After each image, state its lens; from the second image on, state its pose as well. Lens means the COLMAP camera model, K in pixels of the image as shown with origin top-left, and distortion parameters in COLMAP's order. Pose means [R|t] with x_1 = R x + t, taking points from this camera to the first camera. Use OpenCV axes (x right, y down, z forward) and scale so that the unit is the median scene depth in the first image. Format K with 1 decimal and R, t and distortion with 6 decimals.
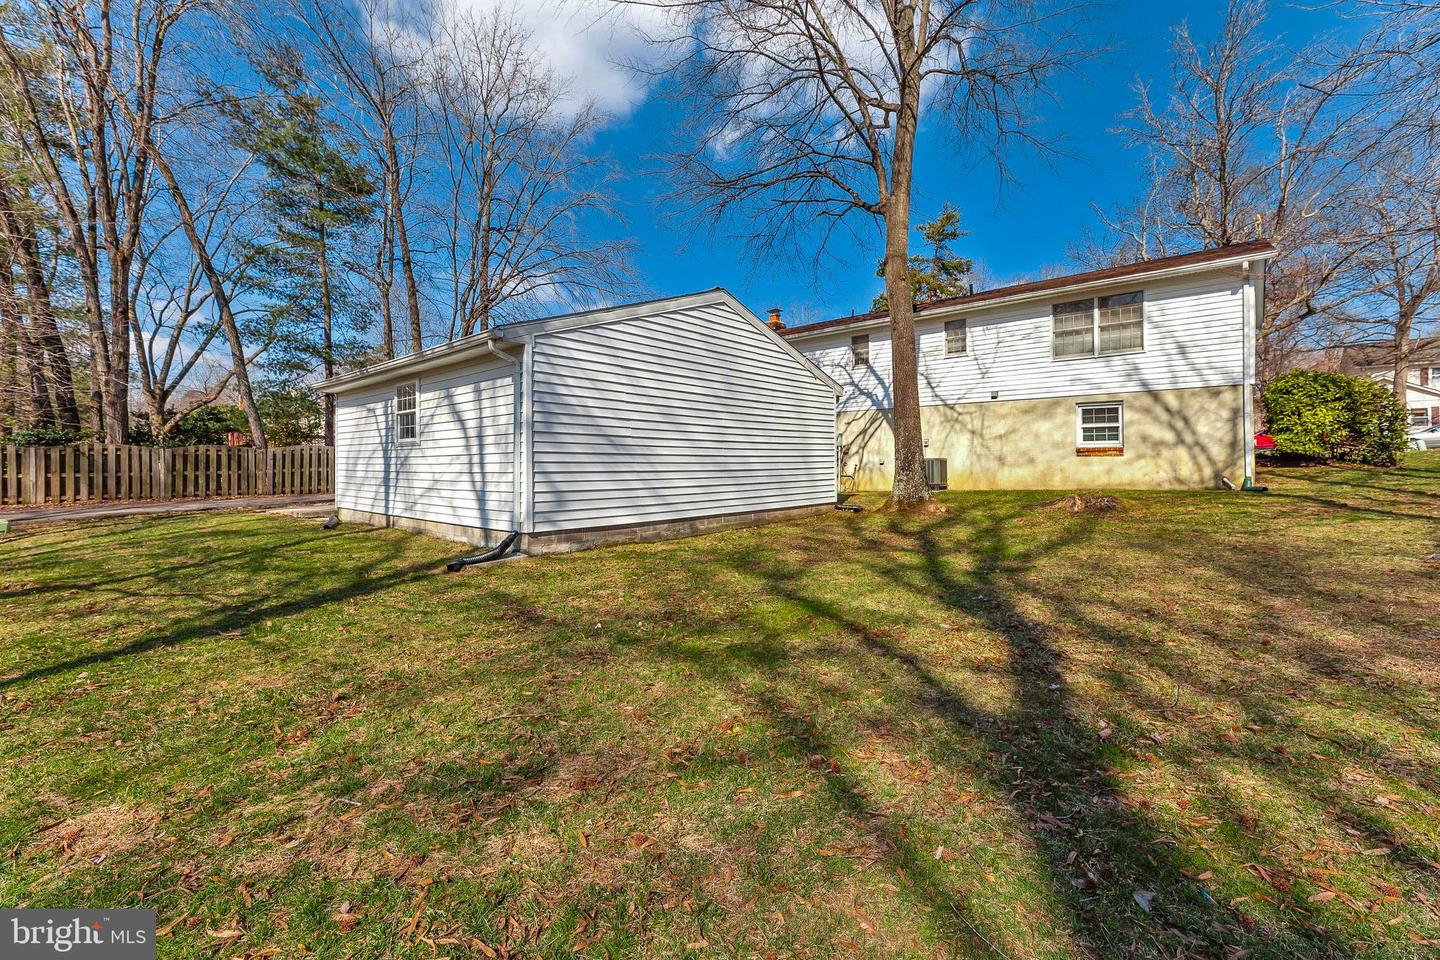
lens RADIAL K [[588.3, 0, 732.2], [0, 588.3, 470.9], [0, 0, 1]] dist [0.001733, -0.000069]
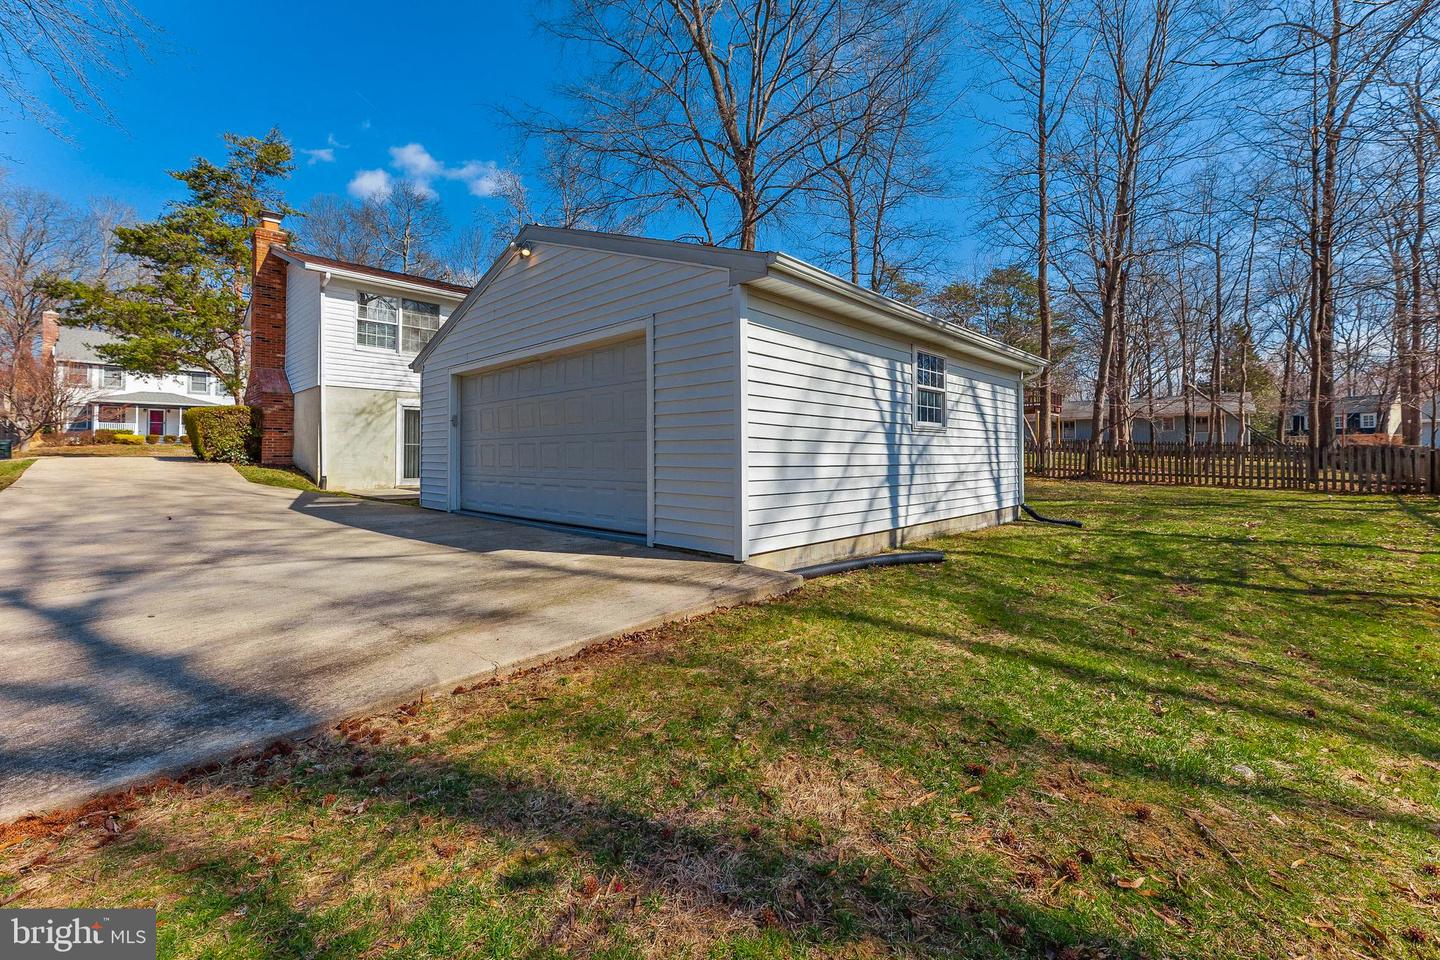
lens RADIAL K [[588.3, 0, 732.1], [0, 588.3, 466.3], [0, 0, 1]] dist [0.001733, -0.000069]
pose [[0.043193, -0.013917, 0.998970, -1.422922], [0.013930, 0.999814, 0.013327, -0.010486], [-0.998970, 0.013340, 0.043379, 1.294254]]
